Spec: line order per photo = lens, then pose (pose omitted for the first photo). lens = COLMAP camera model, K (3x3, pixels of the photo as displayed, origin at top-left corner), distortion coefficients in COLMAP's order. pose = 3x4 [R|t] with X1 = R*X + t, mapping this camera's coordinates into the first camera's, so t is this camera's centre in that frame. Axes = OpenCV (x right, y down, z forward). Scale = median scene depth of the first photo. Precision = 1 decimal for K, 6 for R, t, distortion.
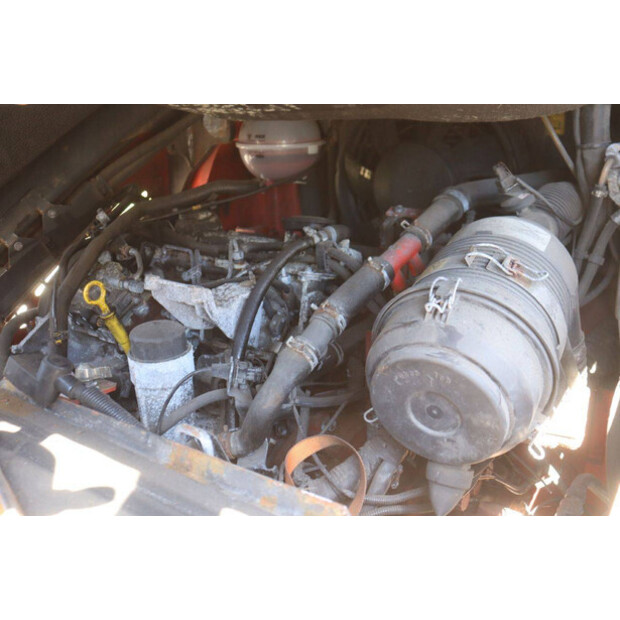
lens RADIAL K [[748.4, 0, 310.0], [0, 748.4, 310.0], [0, 0, 1]] dist [-0.004628, 0.058957]
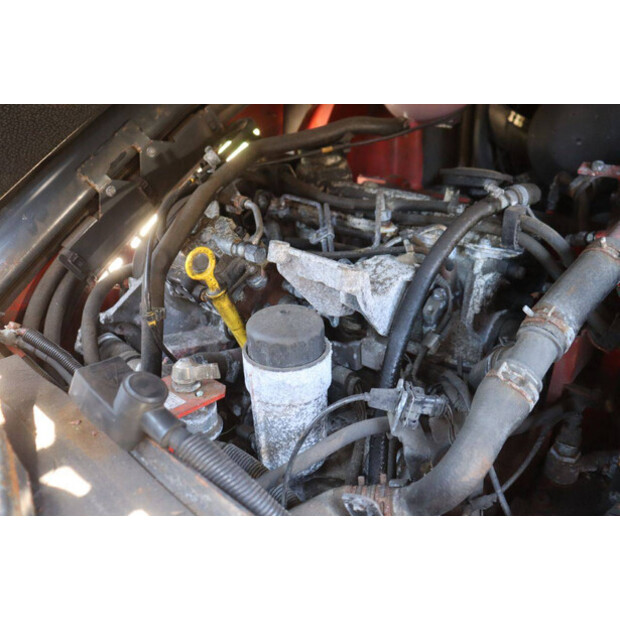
lens RADIAL K [[584.2, 0, 310.0], [0, 584.2, 310.0], [0, 0, 1]] dist [-0.119390, 0.020126]
pose [[0.995390, 0.061311, -0.073753, -0.126298], [-0.051594, 0.990545, 0.127116, -0.050526], [0.080849, -0.122725, 0.989142, 0.408742]]
